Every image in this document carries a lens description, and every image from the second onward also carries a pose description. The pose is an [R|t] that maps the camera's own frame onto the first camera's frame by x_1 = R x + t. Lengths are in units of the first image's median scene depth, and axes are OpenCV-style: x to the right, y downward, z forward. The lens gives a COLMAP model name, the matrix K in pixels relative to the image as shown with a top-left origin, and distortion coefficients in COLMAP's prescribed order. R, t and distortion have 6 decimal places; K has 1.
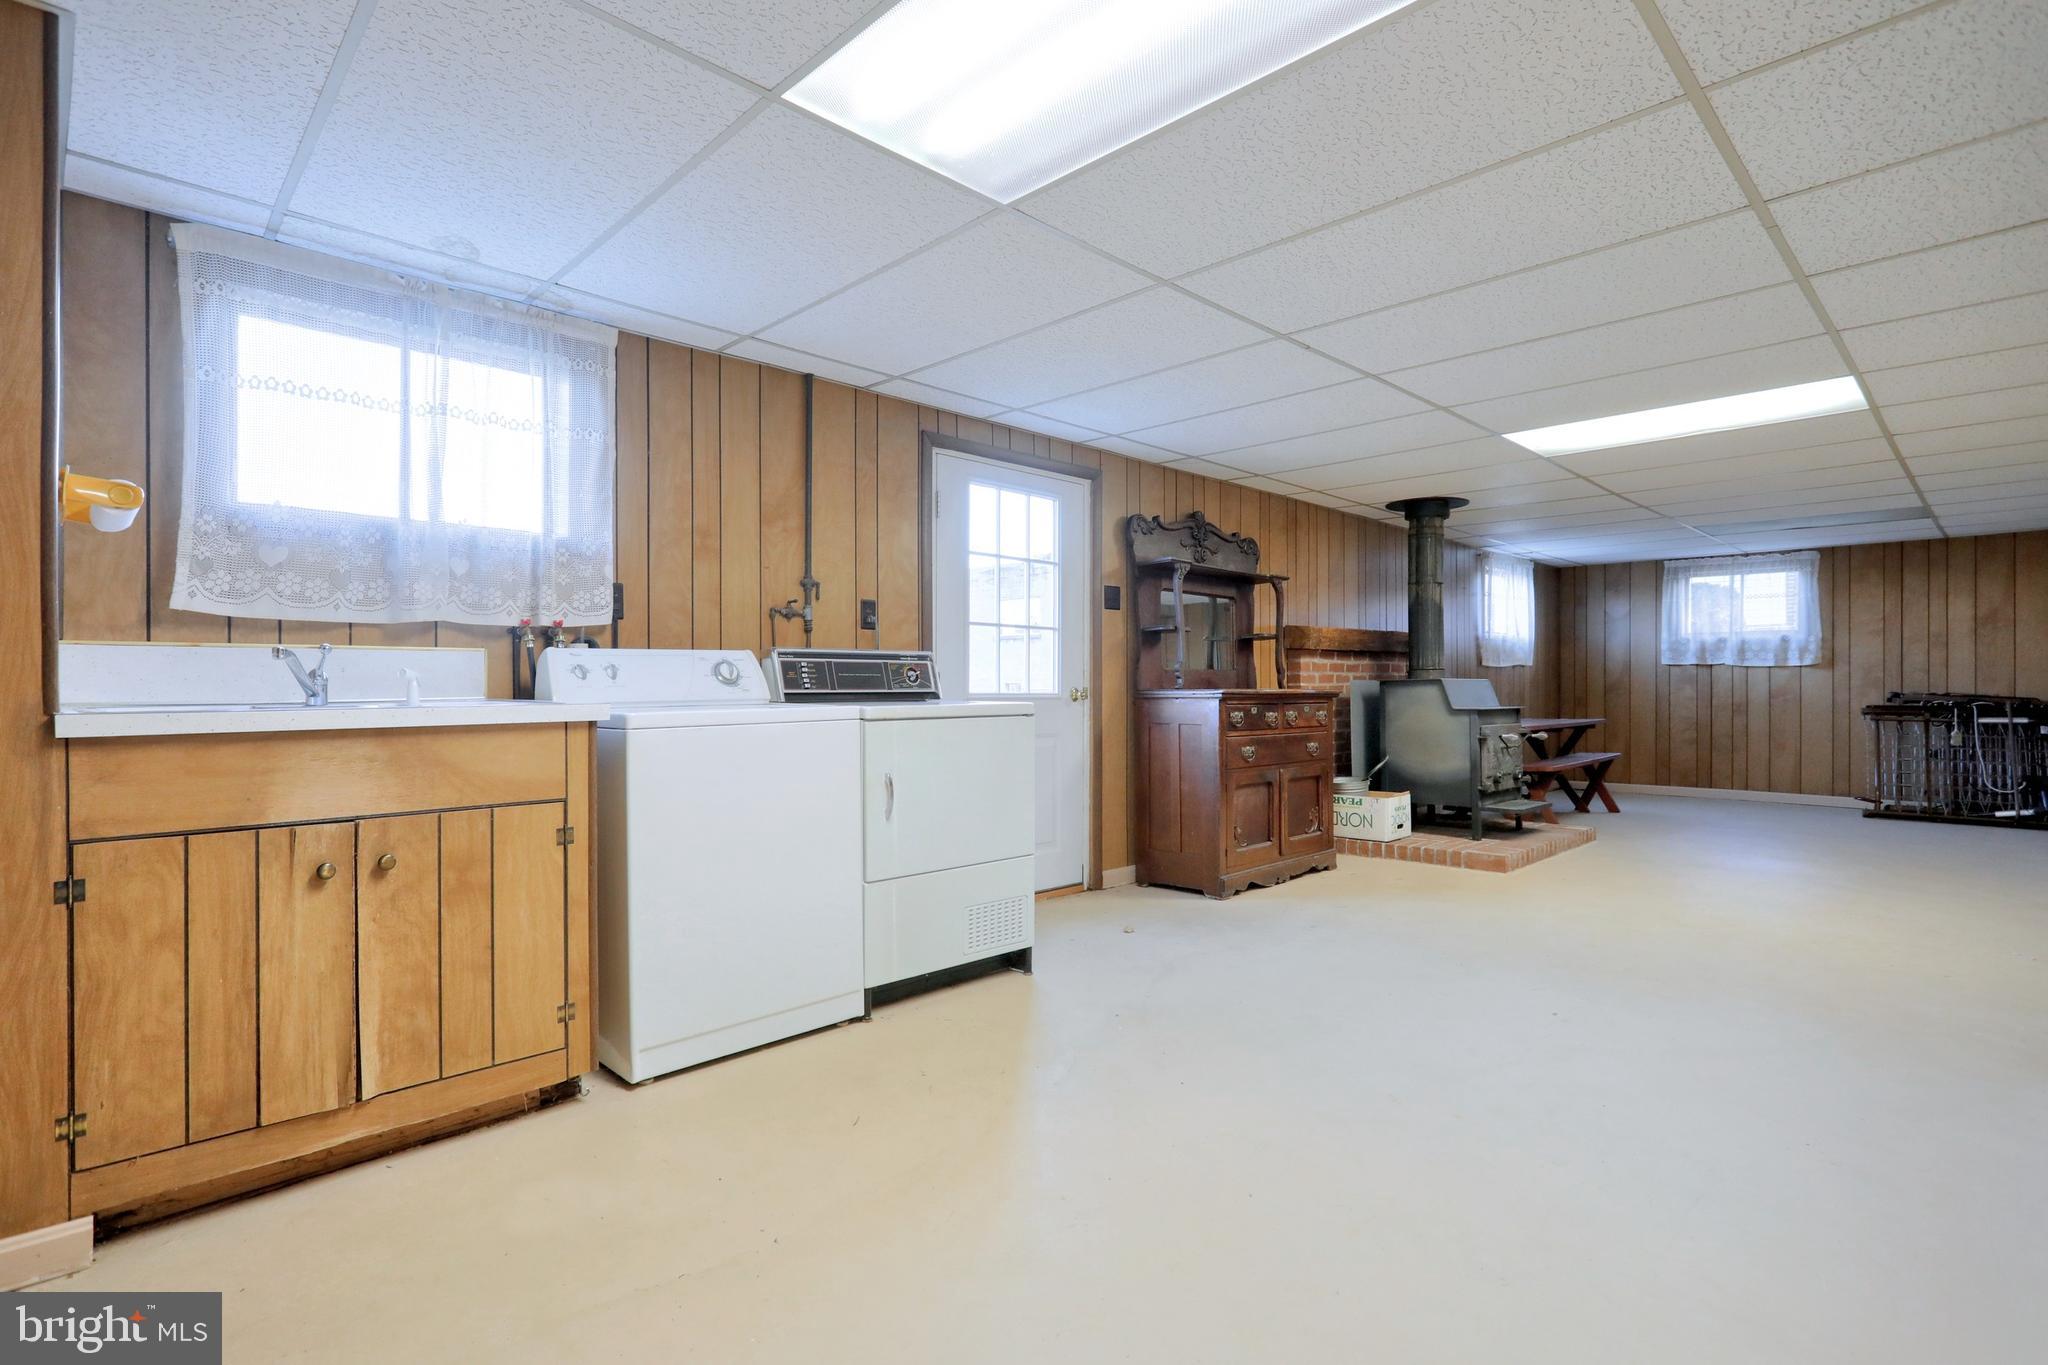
lens RADIAL K [[1022.4, 0, 1018.1], [0, 1022.4, 690.7], [0, 0, 1]] dist [0.003617, 0.001235]
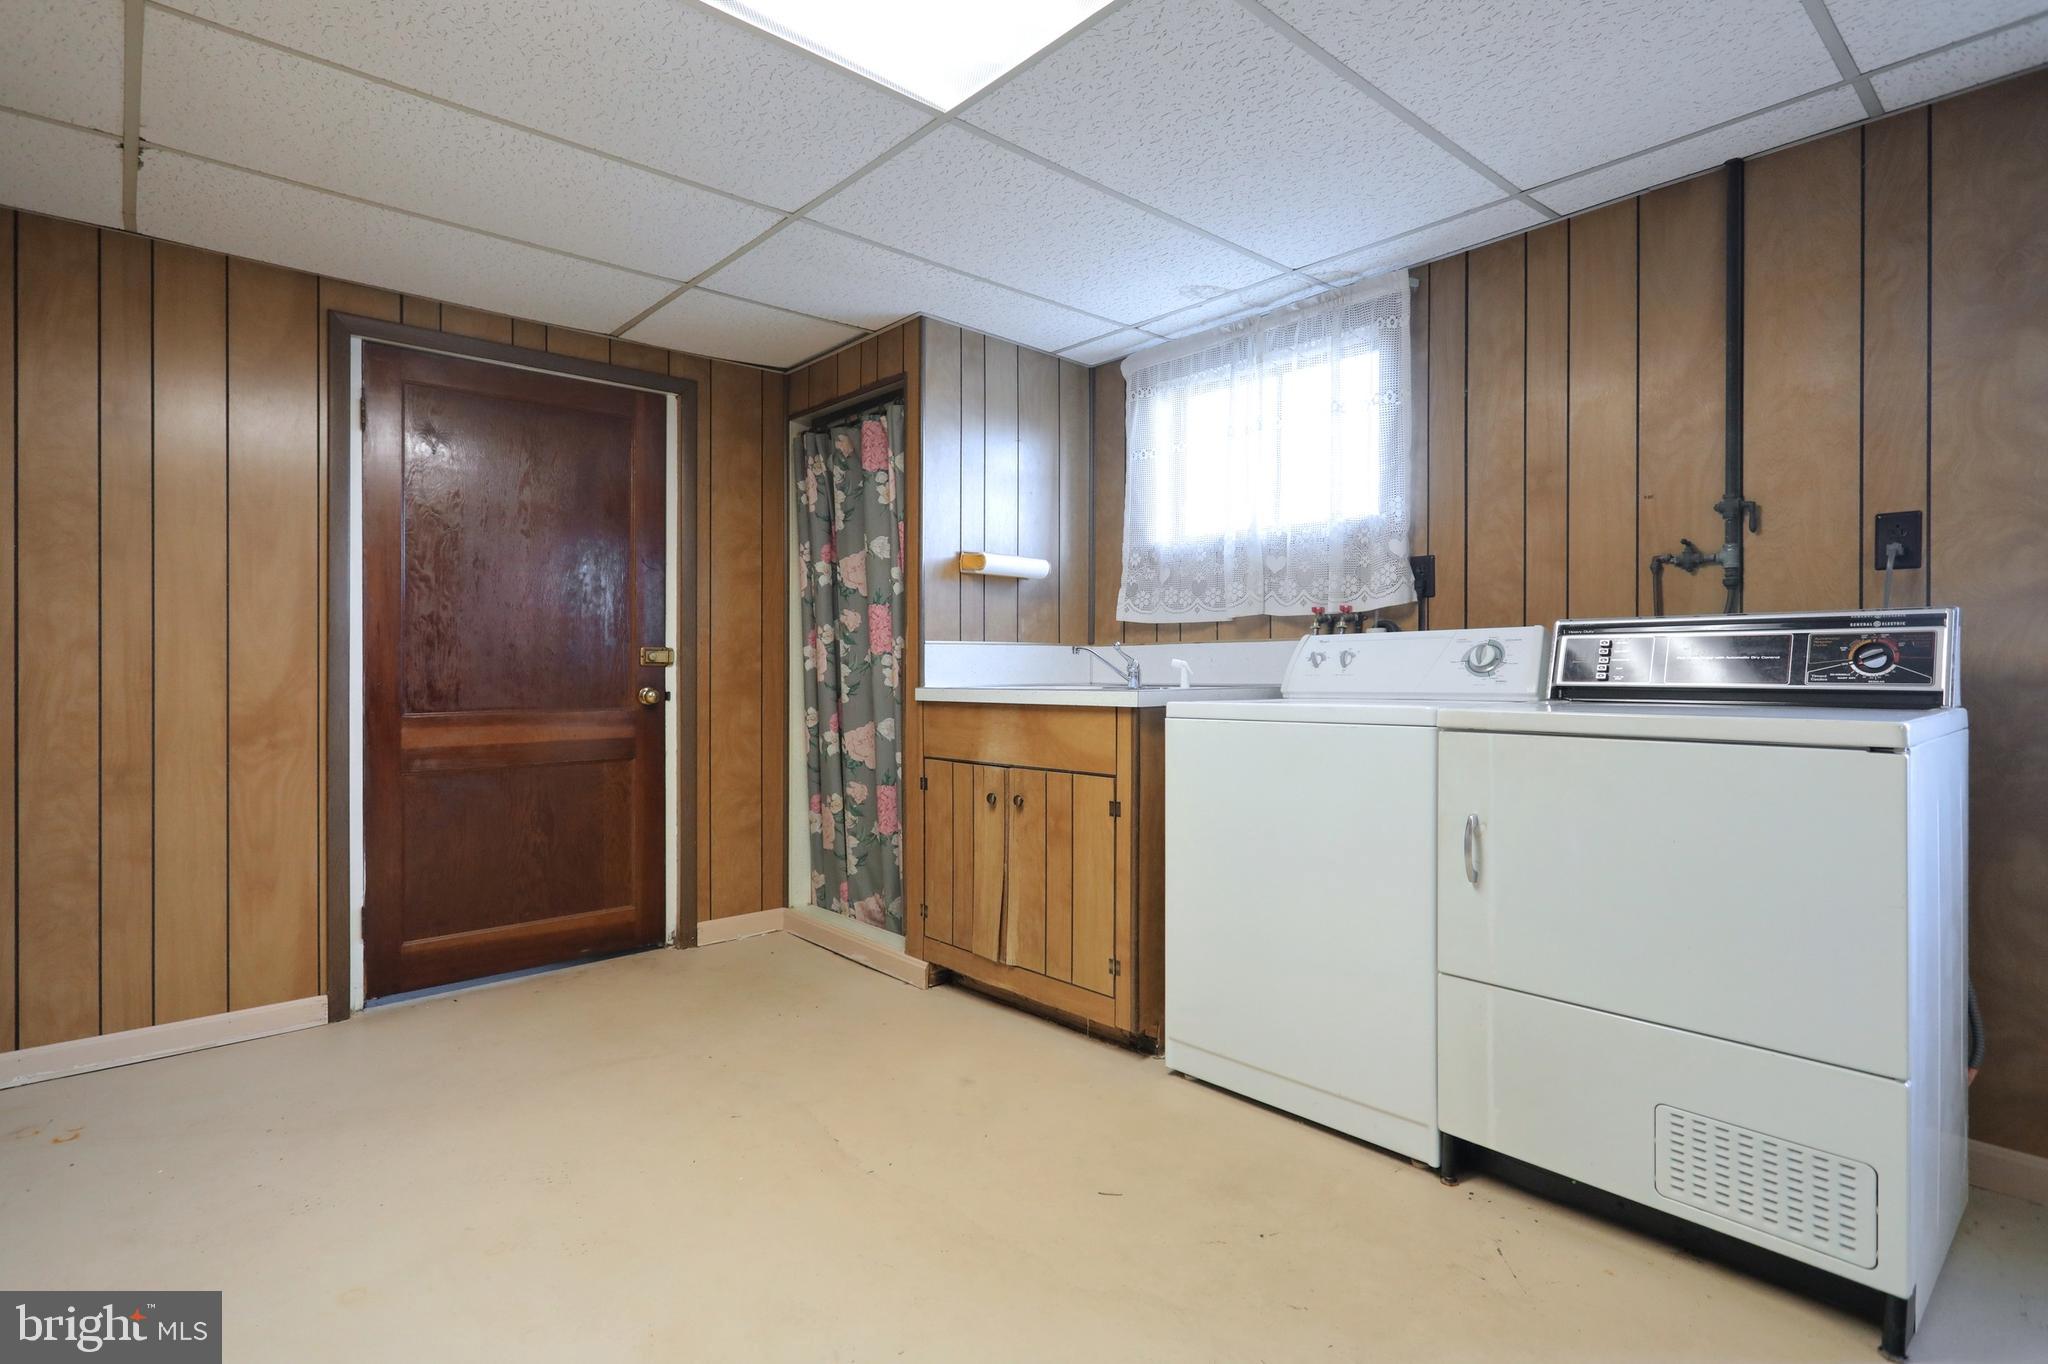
lens RADIAL K [[1022.4, 0, 1022.8], [0, 1022.4, 670.6], [0, 0, 1]] dist [0.003617, 0.001235]
pose [[-0.075775, 0.003104, -0.997120, 0.569994], [-0.006179, 0.999974, 0.003582, -0.010053], [0.997106, 0.006433, -0.075754, 0.827299]]
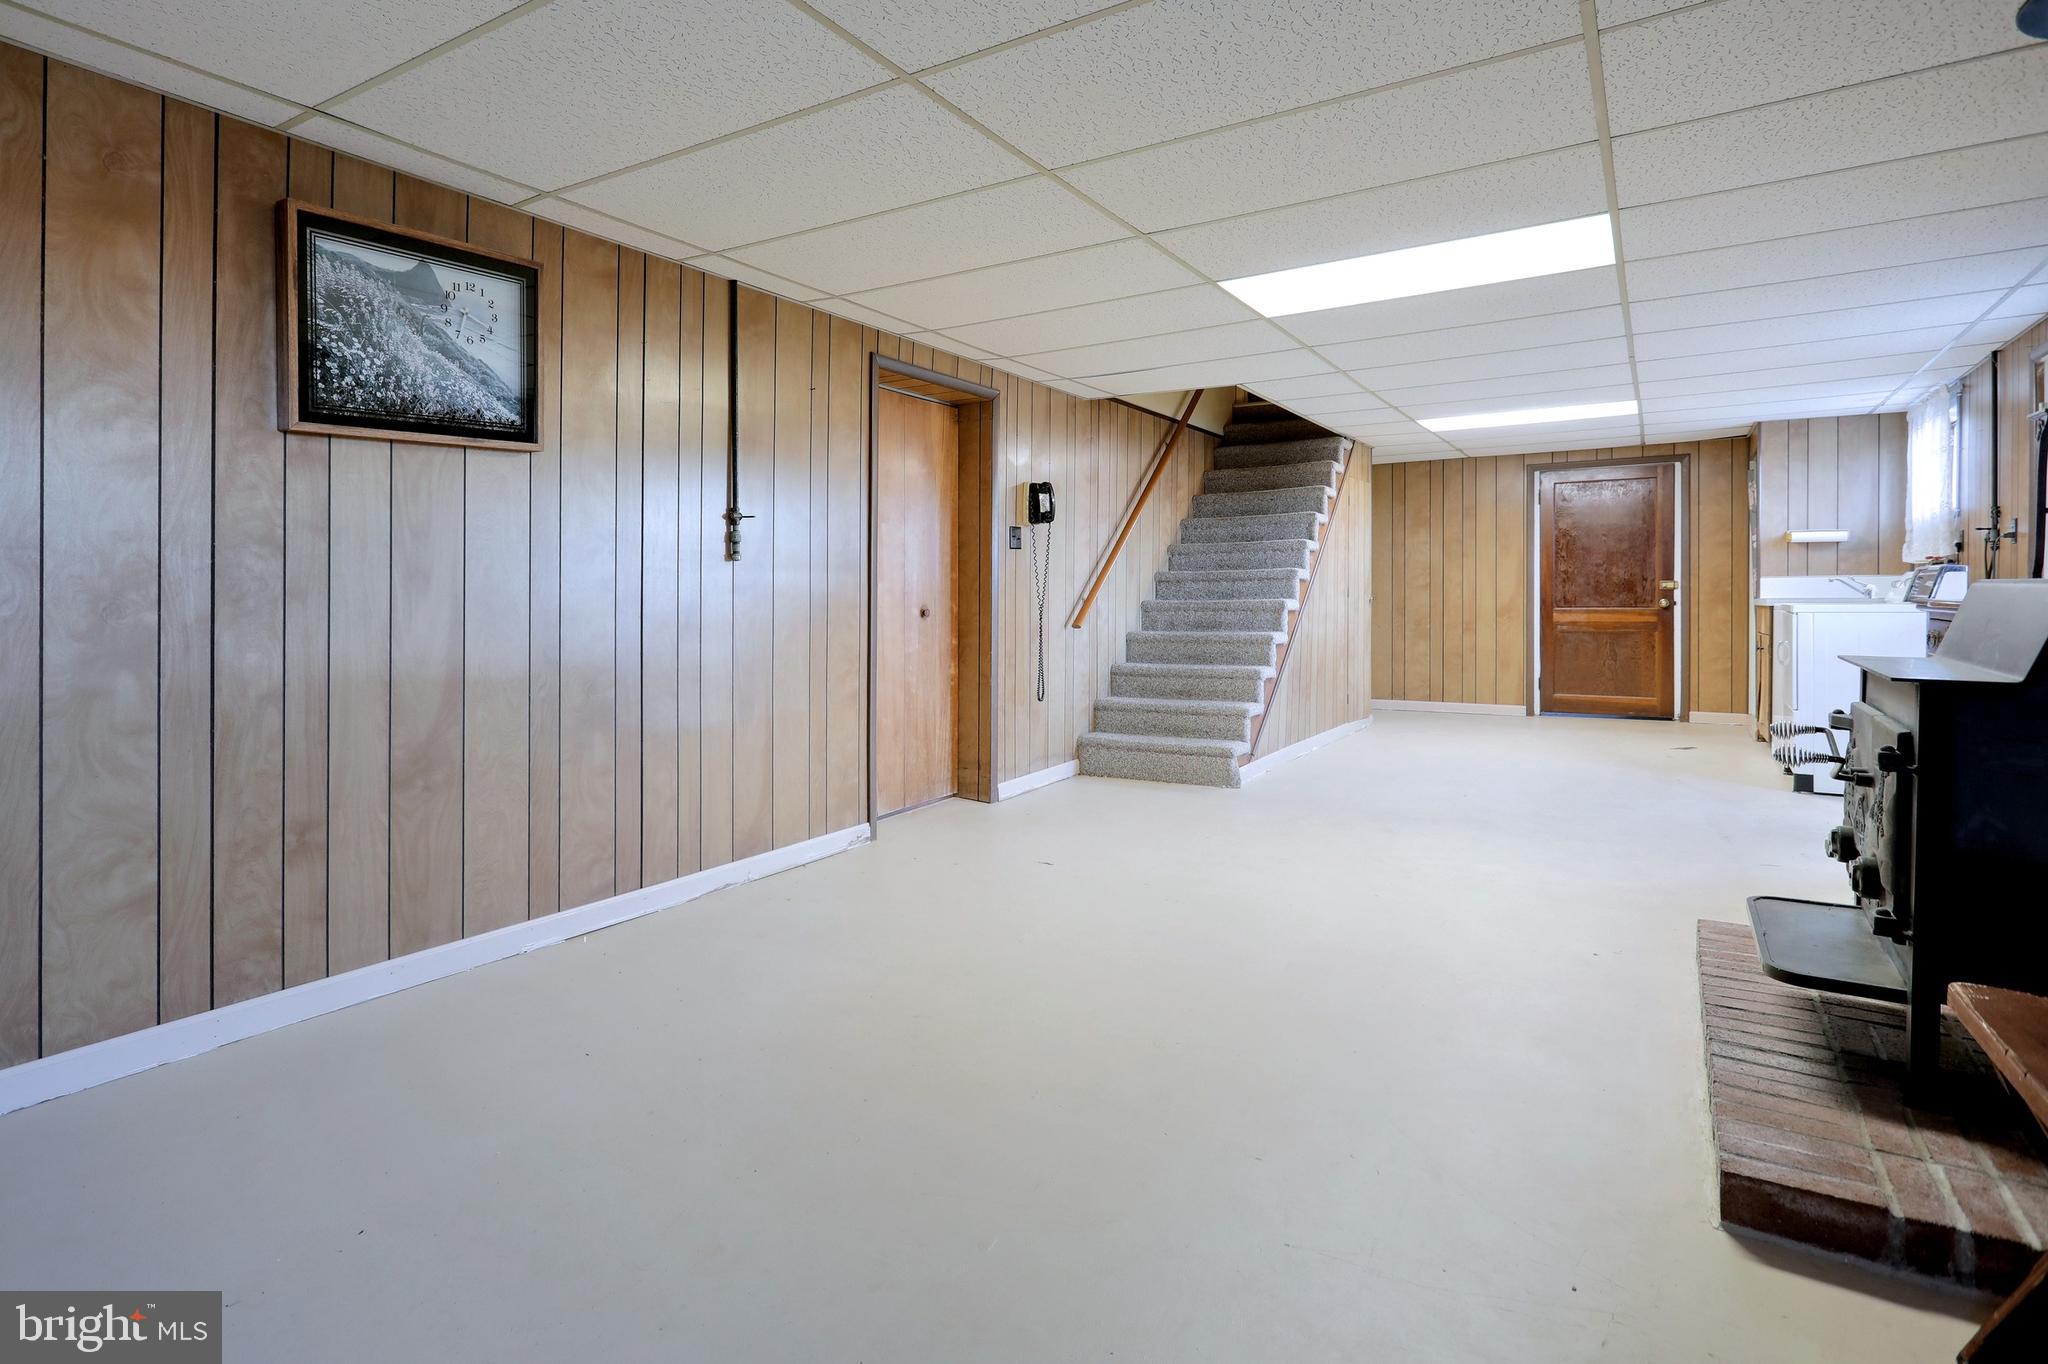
lens RADIAL K [[1022.4, 0, 1005.9], [0, 1022.4, 605.2], [0, 0, 1]] dist [0.003617, 0.001235]
pose [[-0.977470, 0.006406, -0.210976, 1.673941], [0.003044, 0.999863, 0.016256, -0.016102], [0.211052, 0.015247, -0.977356, 2.612239]]
